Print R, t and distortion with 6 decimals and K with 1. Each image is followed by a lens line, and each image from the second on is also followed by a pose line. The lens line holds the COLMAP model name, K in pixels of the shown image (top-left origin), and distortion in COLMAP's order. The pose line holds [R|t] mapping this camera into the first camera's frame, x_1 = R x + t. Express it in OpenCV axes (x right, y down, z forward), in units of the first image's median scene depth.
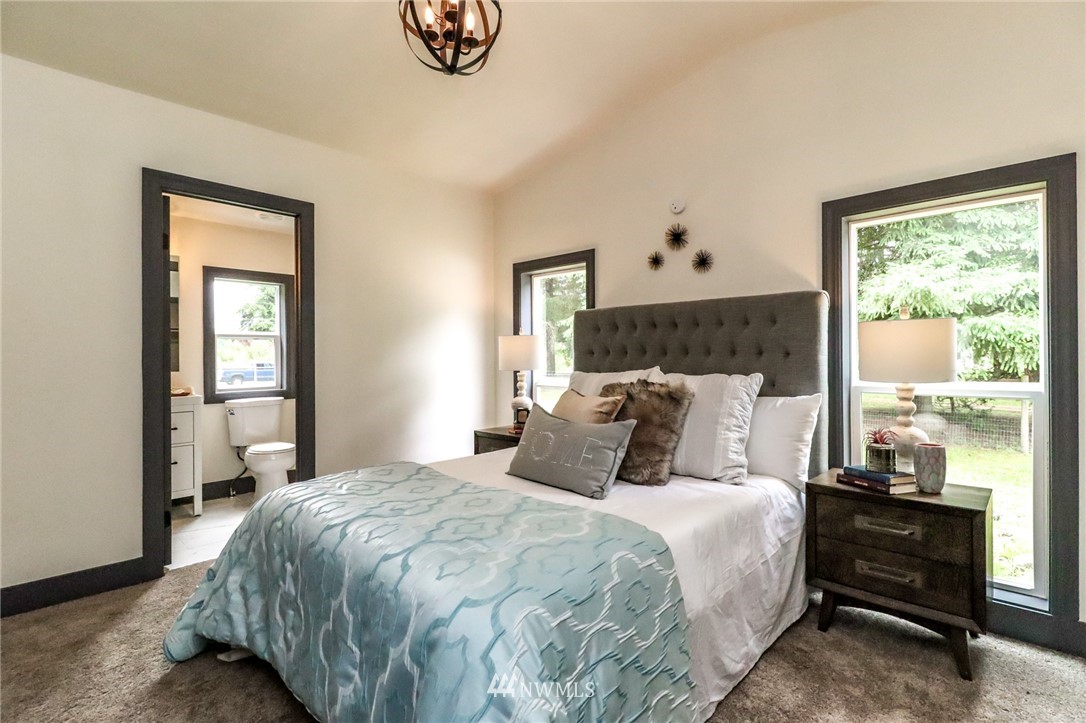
lens RADIAL K [[499.5, 0, 546.8], [0, 499.5, 357.8], [0, 0, 1]] dist [0.013262, -0.007500]
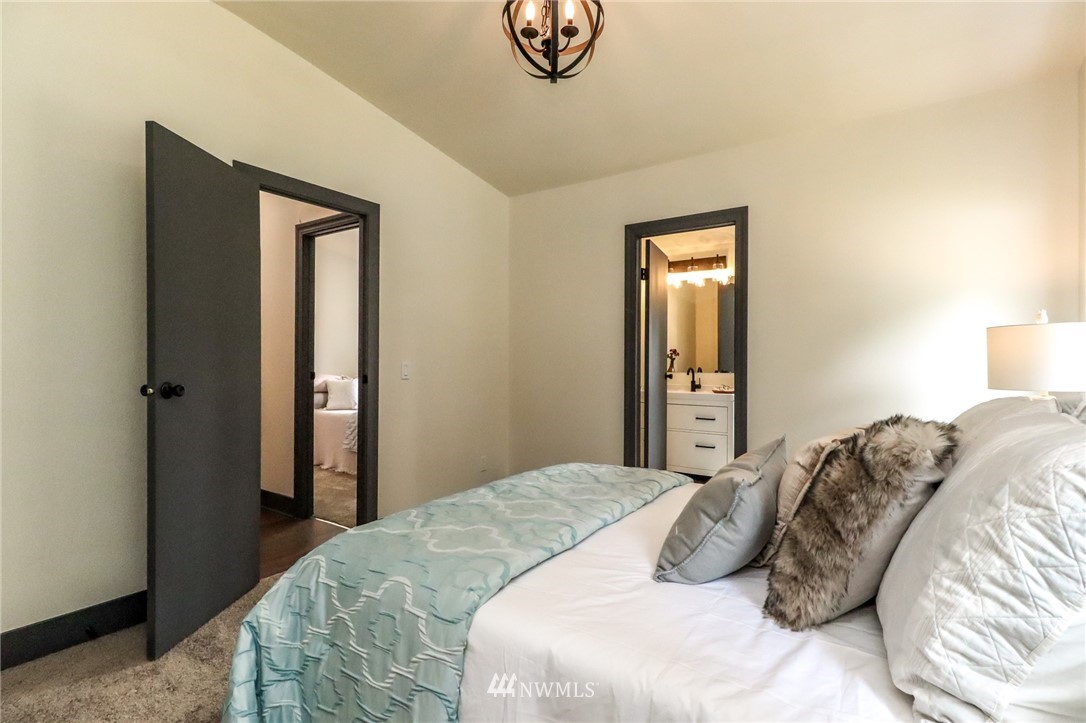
lens RADIAL K [[499.5, 0, 546.7], [0, 499.5, 359.6], [0, 0, 1]] dist [0.013262, -0.007500]
pose [[0.178083, 0.006759, -0.983992, 0.907928], [-0.008671, 0.999948, 0.005299, -0.012882], [0.983977, 0.007589, 0.178132, 0.911666]]
